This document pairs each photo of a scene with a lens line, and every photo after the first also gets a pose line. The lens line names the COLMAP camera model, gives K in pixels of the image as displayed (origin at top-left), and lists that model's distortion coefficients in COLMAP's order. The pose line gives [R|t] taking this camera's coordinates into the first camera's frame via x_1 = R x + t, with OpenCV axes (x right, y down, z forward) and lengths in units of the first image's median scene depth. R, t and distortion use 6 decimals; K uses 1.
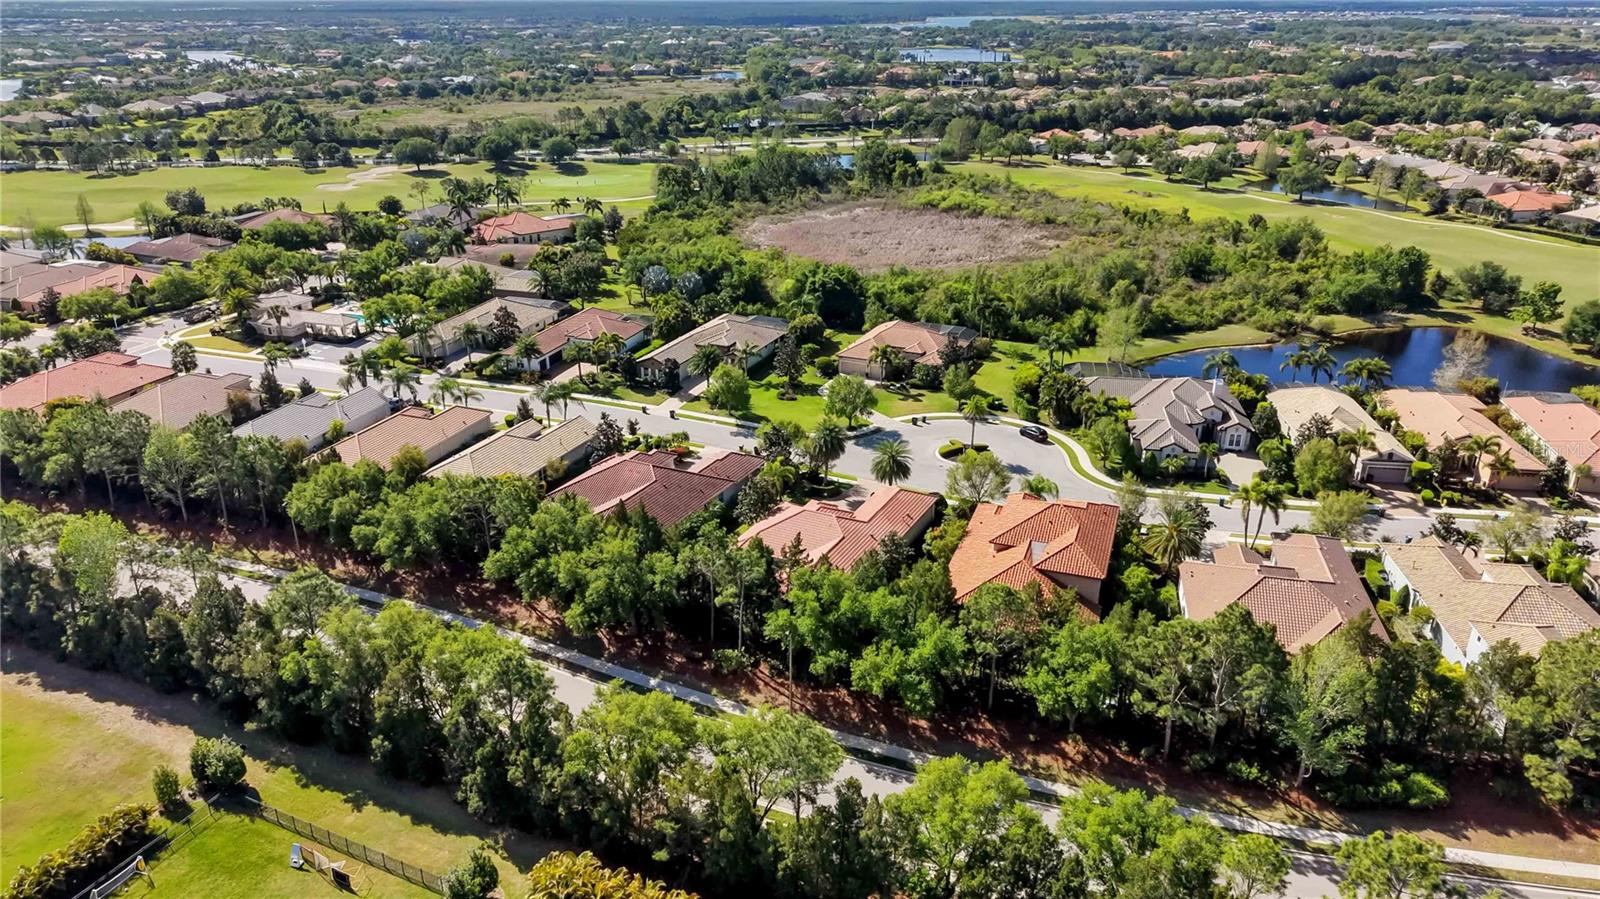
lens RADIAL K [[1102.0, 0, 800.0], [0, 1102.0, 449.5], [0, 0, 1]] dist [0.074412, -0.109398]
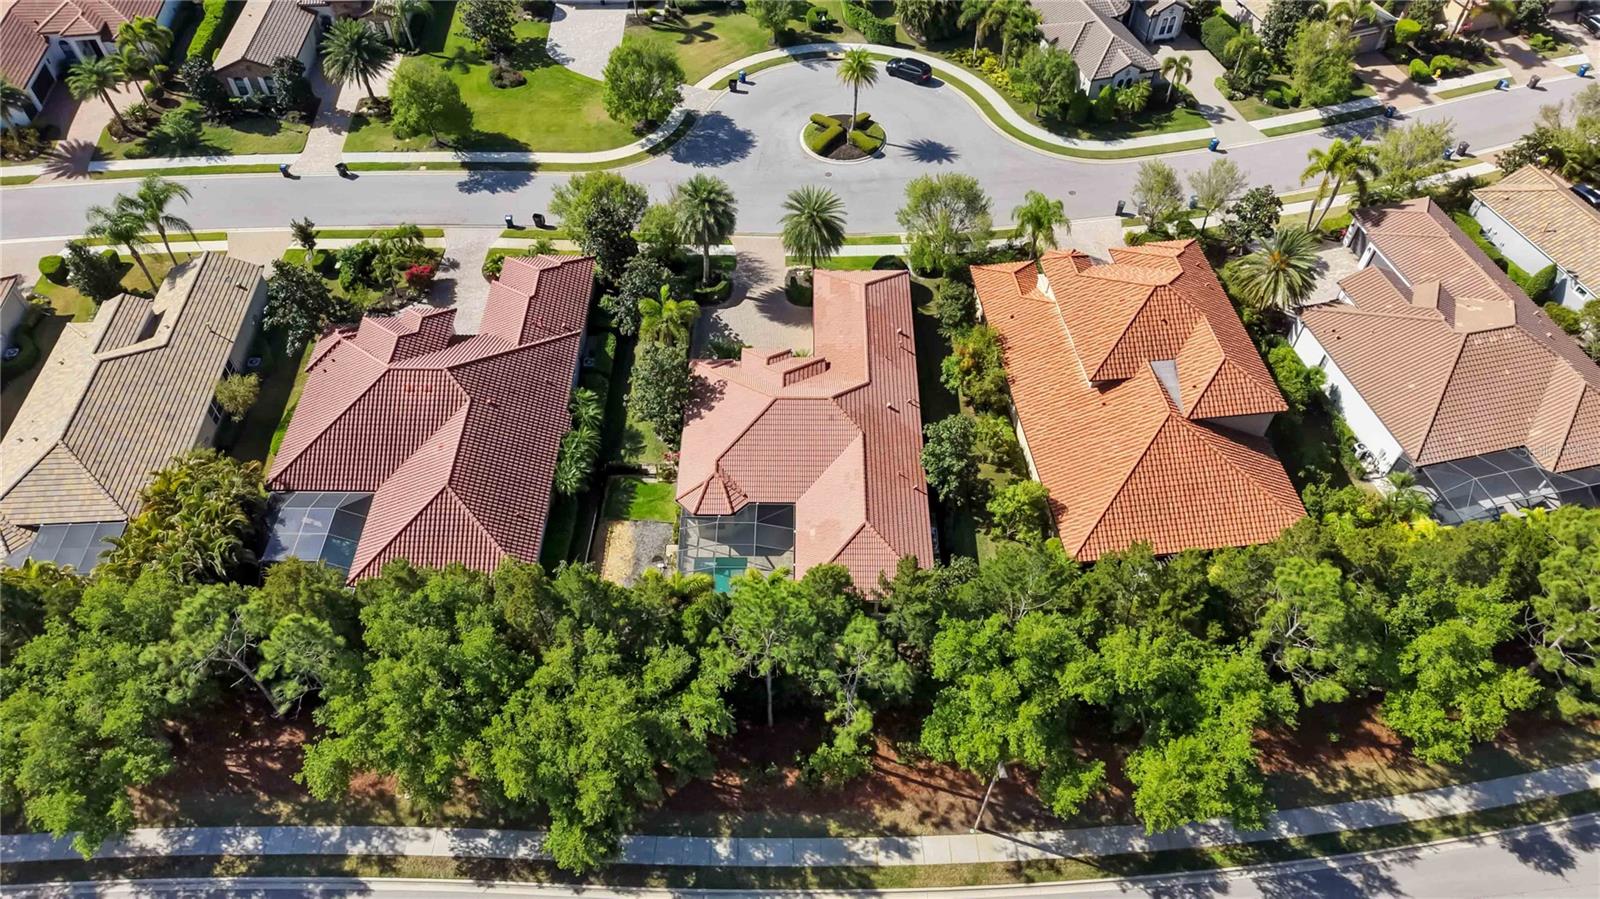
lens RADIAL K [[1077.4, 0, 798.3], [0, 1077.4, 448.0], [0, 0, 1]] dist [0.004308, 0.005315]
pose [[0.893692, -0.341931, 0.290511, -0.118279], [0.166793, 0.854261, 0.492361, -0.148958], [-0.416526, -0.391563, 0.820478, 0.377386]]
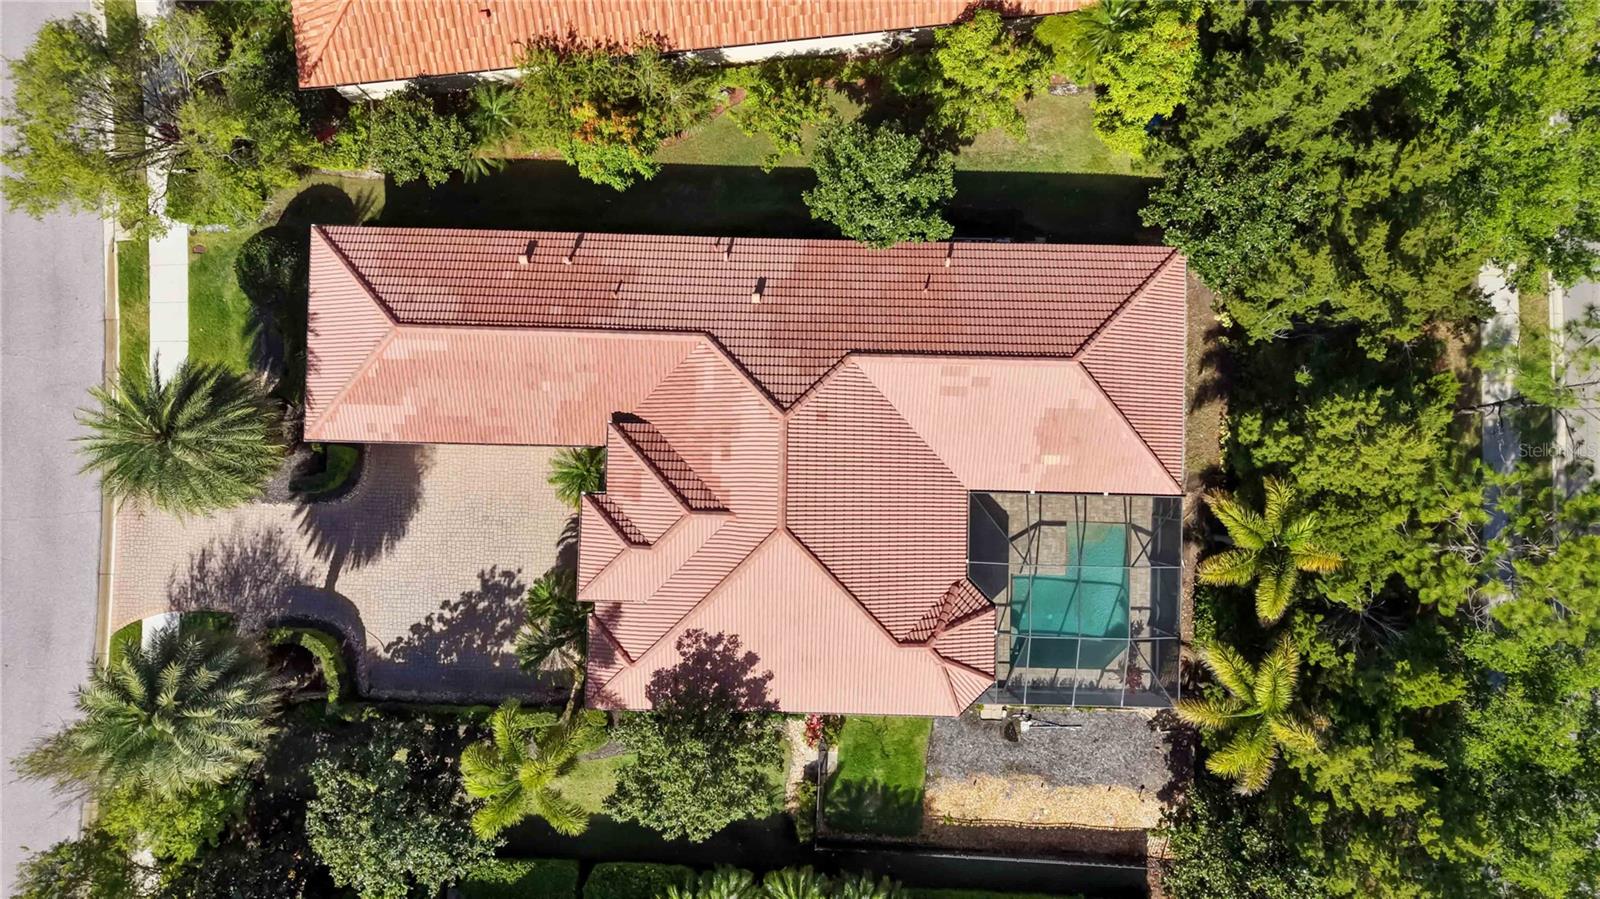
lens RADIAL K [[1075.2, 0, 800.0], [0, 1075.2, 449.5], [0, 0, 1]] dist [0.040881, -0.051302]
pose [[-0.434132, -0.900640, 0.019434, 0.010931], [0.342133, -0.144884, 0.928415, -0.143353], [-0.833352, 0.409703, 0.371037, 0.649976]]
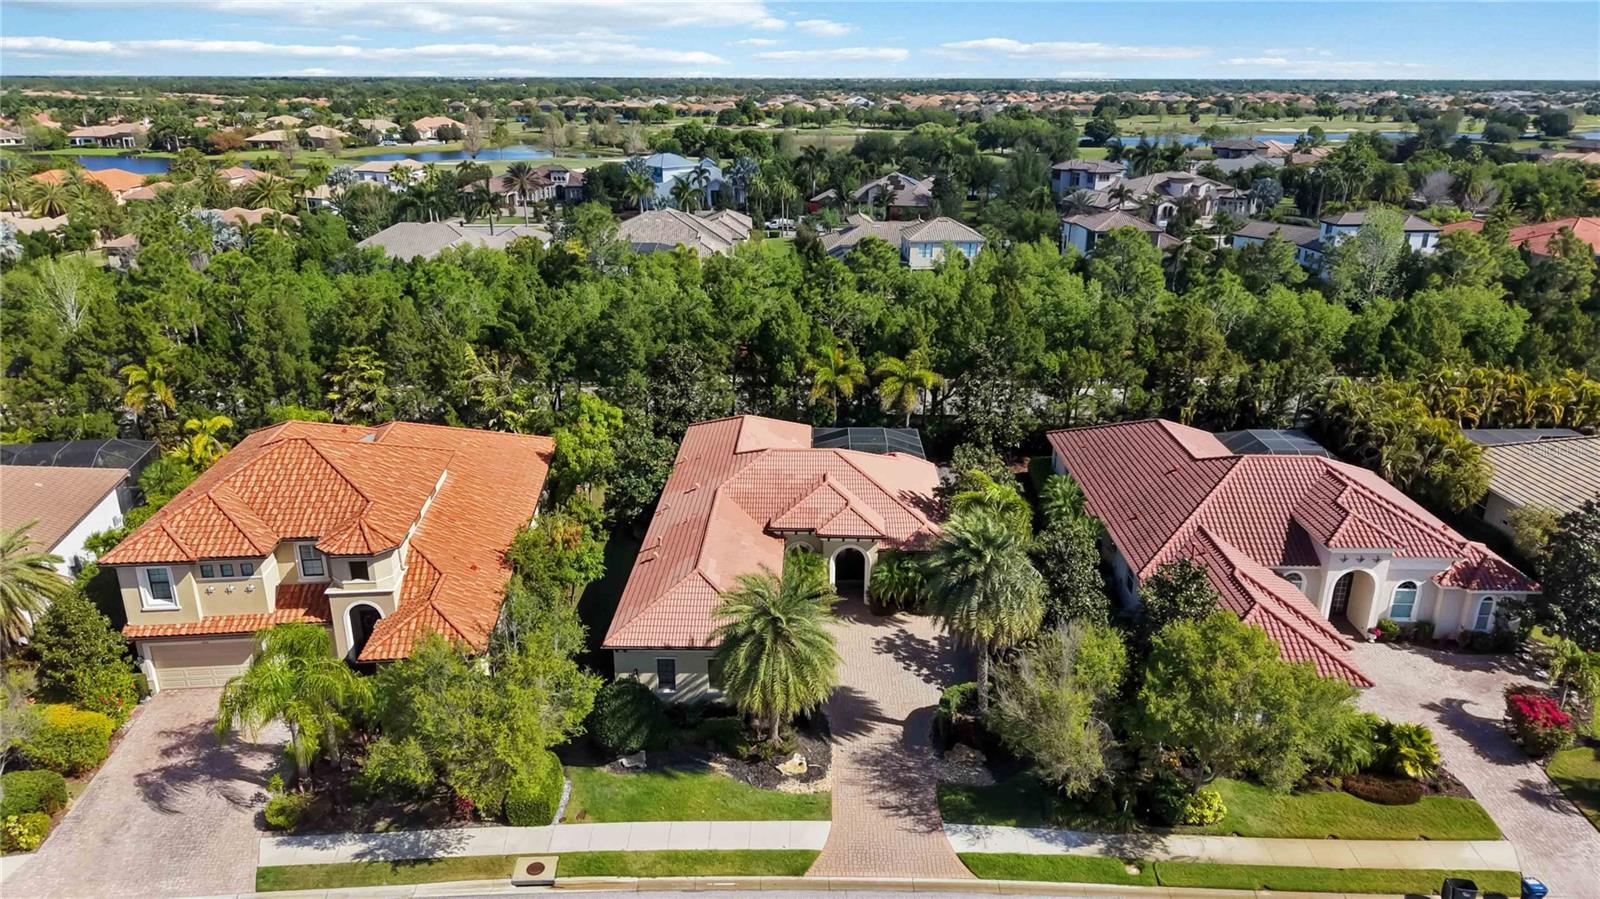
lens RADIAL K [[1077.4, 0, 798.3], [0, 1077.4, 448.0], [0, 0, 1]] dist [0.004308, 0.005315]
pose [[-0.900496, 0.144101, -0.410296, 0.158571], [-0.169101, 0.753212, 0.635671, -0.182266], [0.400640, 0.641800, -0.653896, 0.960422]]
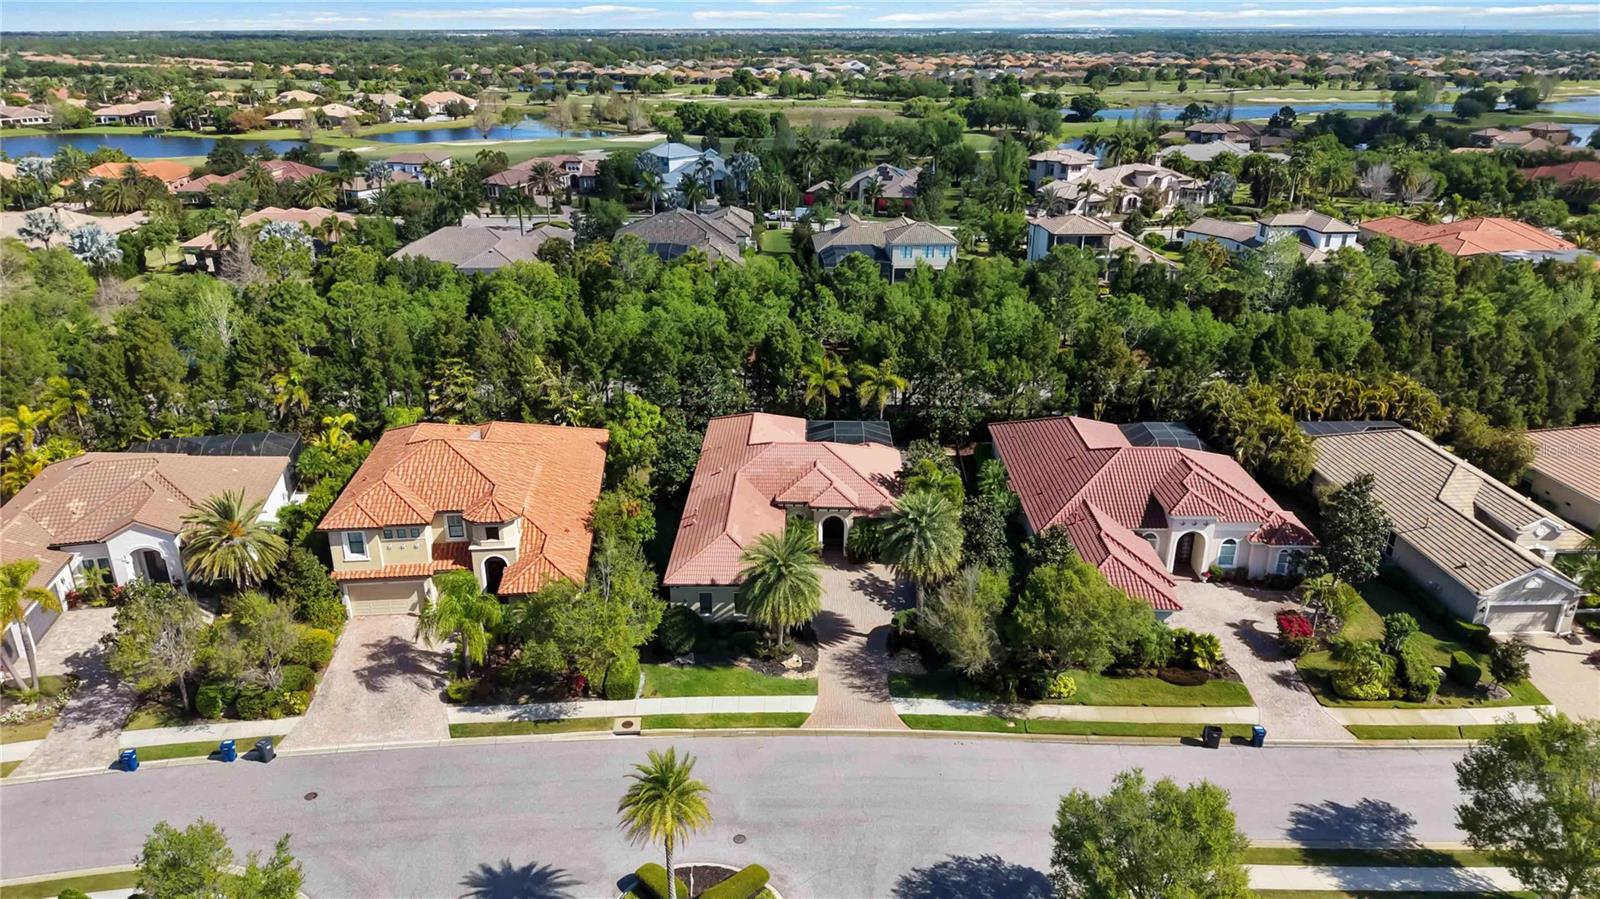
lens RADIAL K [[1075.2, 0, 800.0], [0, 1075.2, 449.5], [0, 0, 1]] dist [0.040881, -0.051302]
pose [[-0.898484, 0.162512, -0.407820, 0.207113], [-0.170305, 0.727185, 0.664980, -0.272859], [0.404627, 0.666927, -0.625687, 1.031218]]
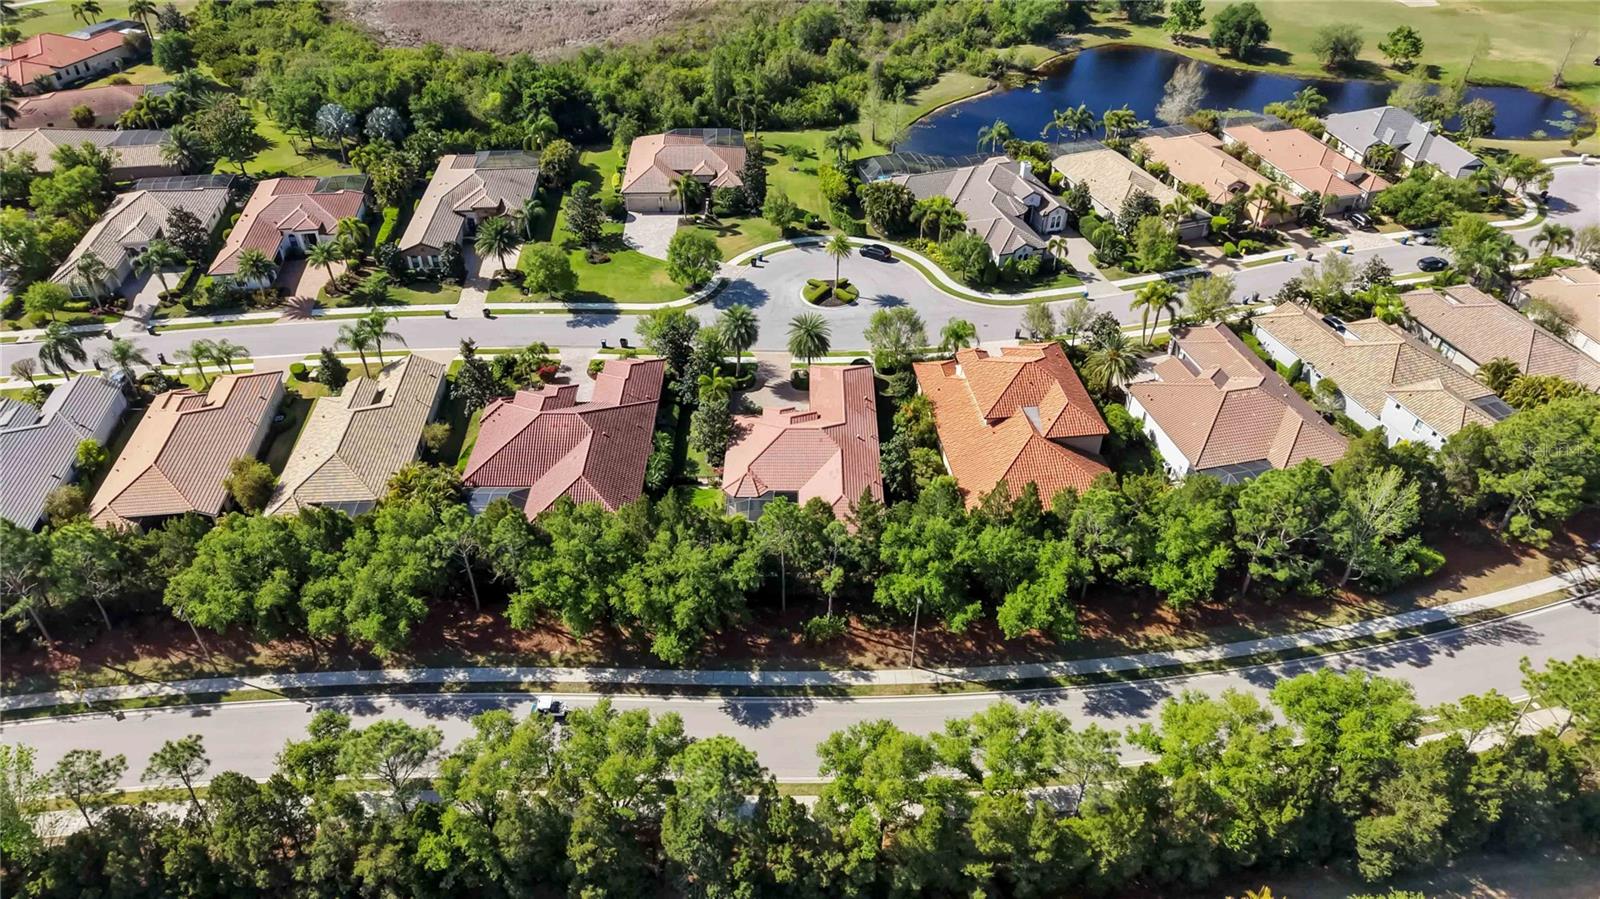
lens RADIAL K [[1074.9, 0, 800.0], [0, 1074.9, 449.5], [0, 0, 1]] dist [0.066622, -0.103992]
pose [[0.891956, -0.280372, 0.354692, -0.229183], [0.171662, 0.935768, 0.308011, -0.151363], [-0.418267, -0.213845, 0.882793, 0.139500]]
